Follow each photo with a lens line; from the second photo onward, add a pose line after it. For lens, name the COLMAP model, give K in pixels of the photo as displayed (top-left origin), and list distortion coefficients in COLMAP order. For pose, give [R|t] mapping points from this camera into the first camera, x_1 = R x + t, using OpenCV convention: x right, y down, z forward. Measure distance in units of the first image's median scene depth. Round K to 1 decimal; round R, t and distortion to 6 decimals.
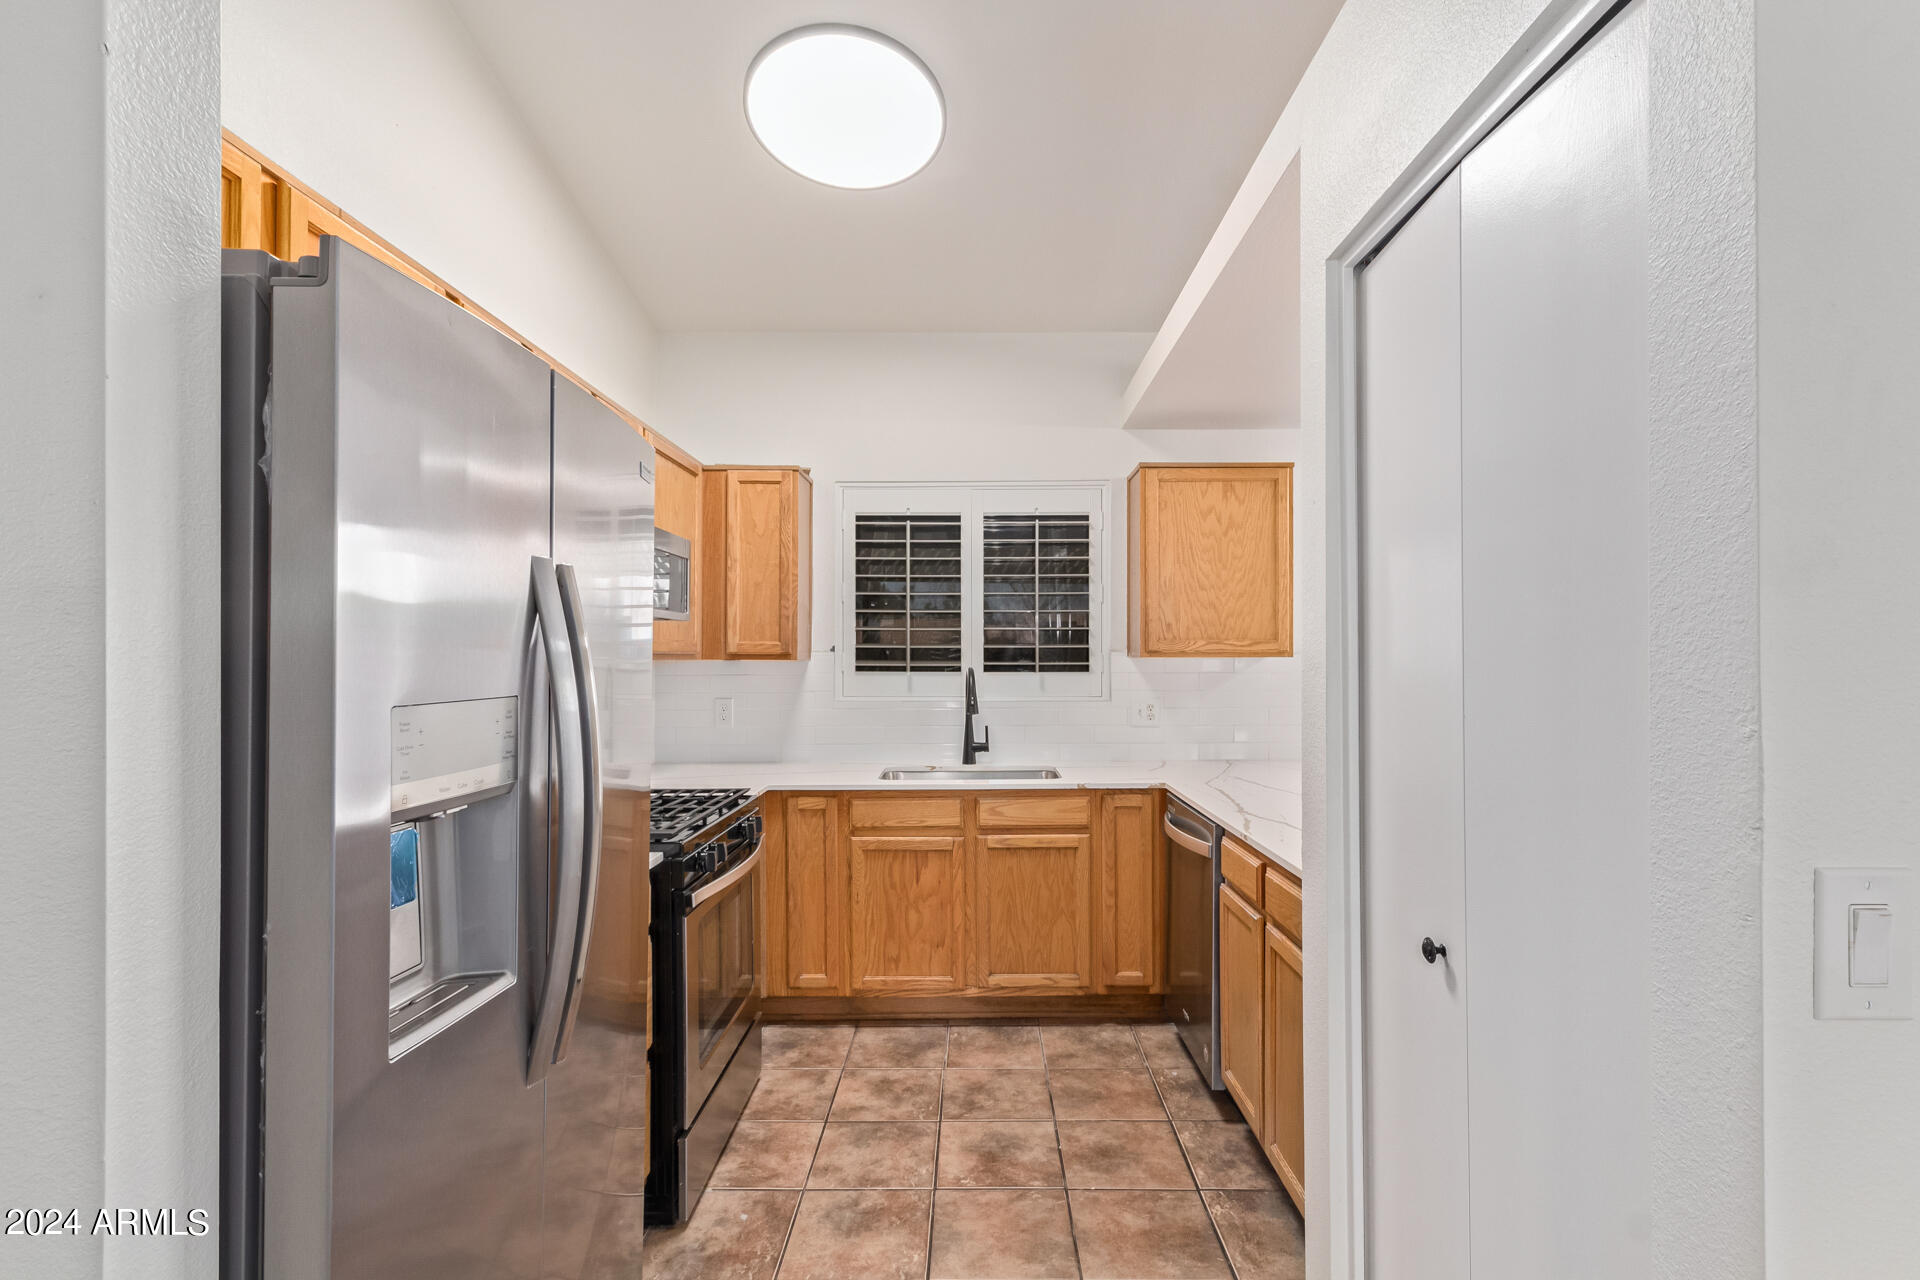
lens RADIAL K [[897.9, 0, 962.5], [0, 897.9, 654.5], [0, 0, 1]] dist [0.000362, 0.000519]
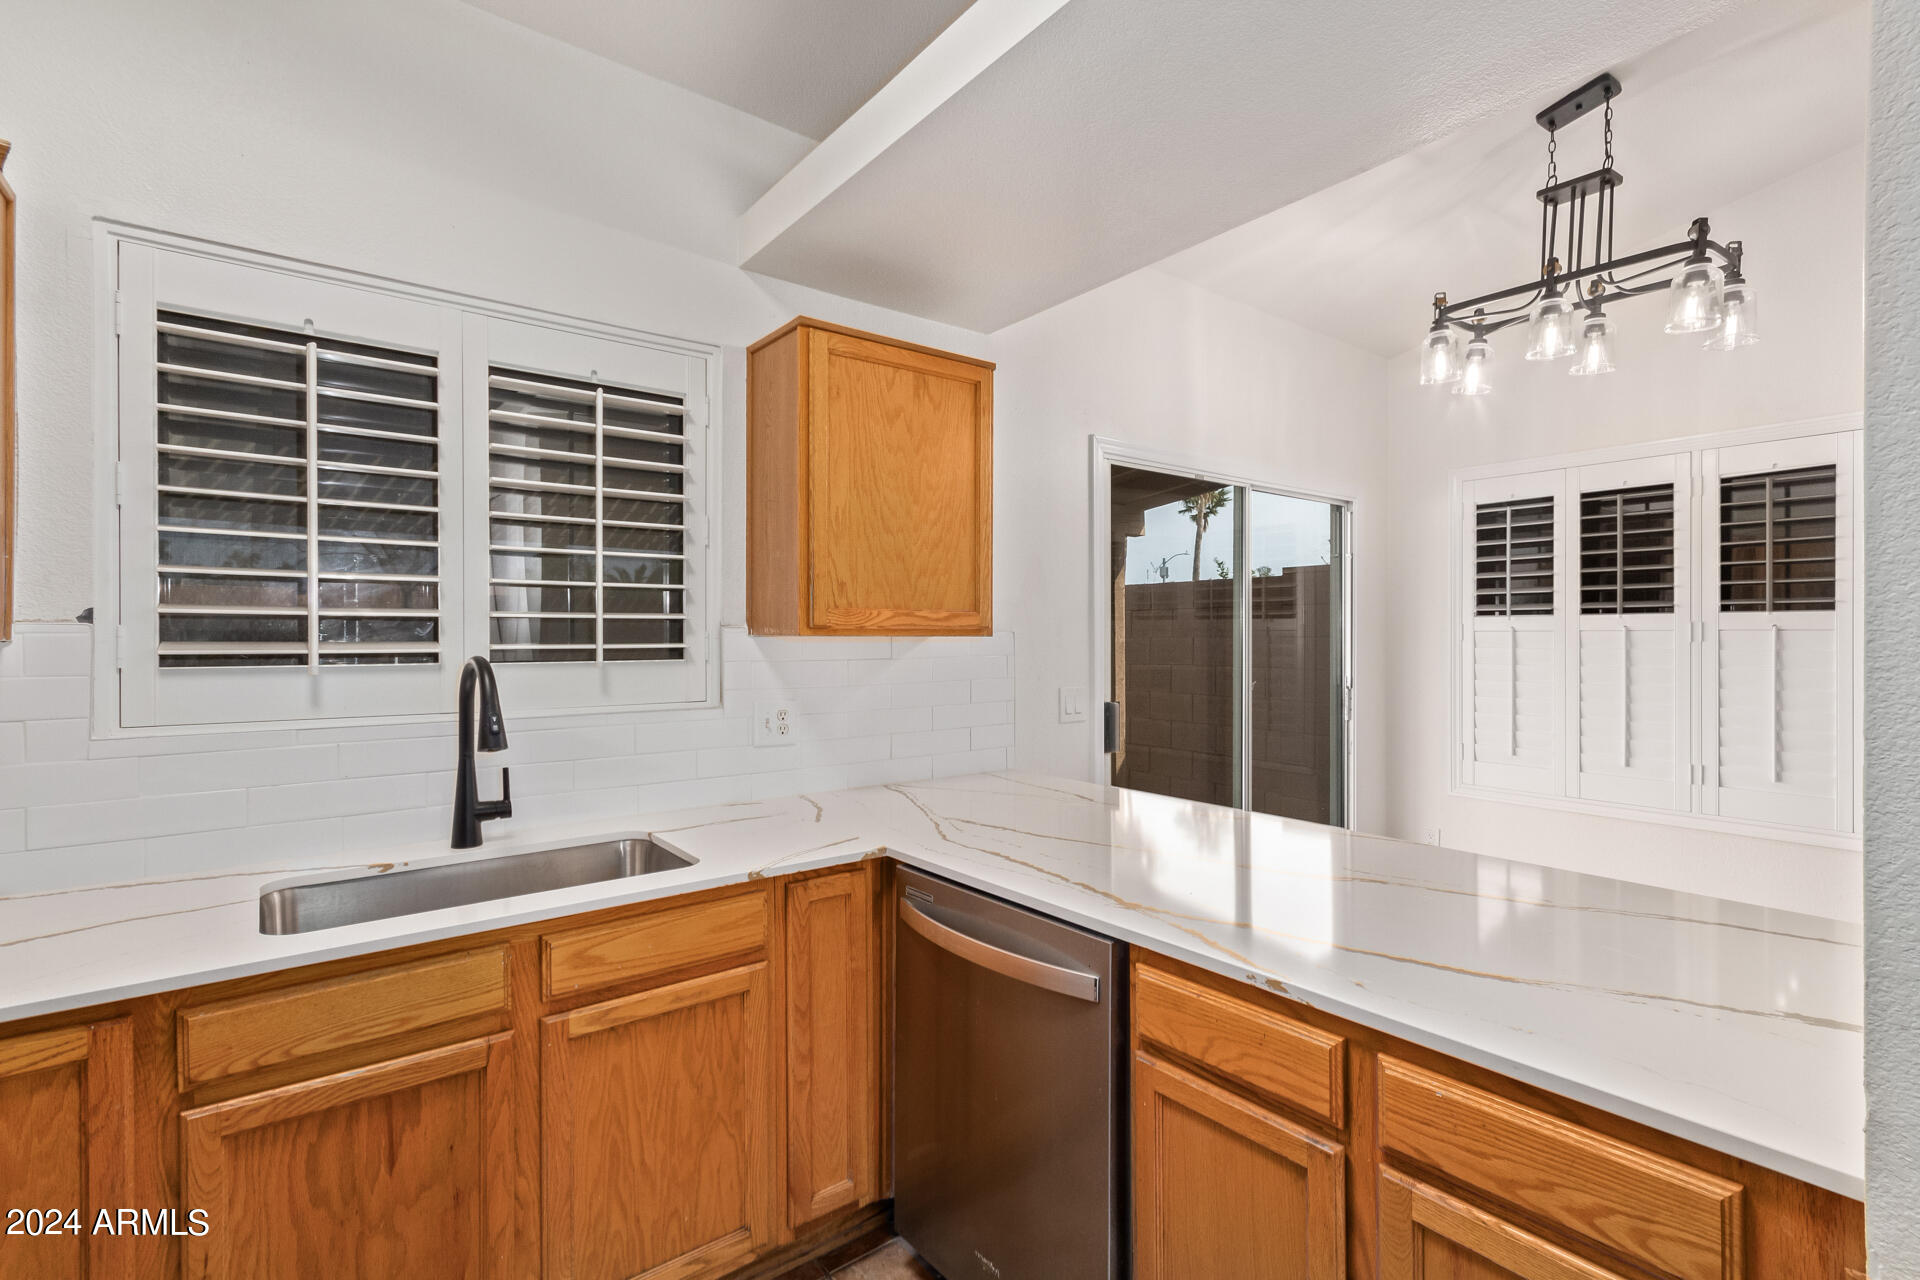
lens RADIAL K [[889.3, 0, 962.6], [0, 889.3, 637.5], [0, 0, 1]] dist [0.003450, 0.000195]
pose [[0.780132, 0.000217, 0.625614, -0.094379], [-0.002964, 0.999990, 0.003349, 0.001963], [-0.625607, -0.004467, 0.780125, 0.462814]]
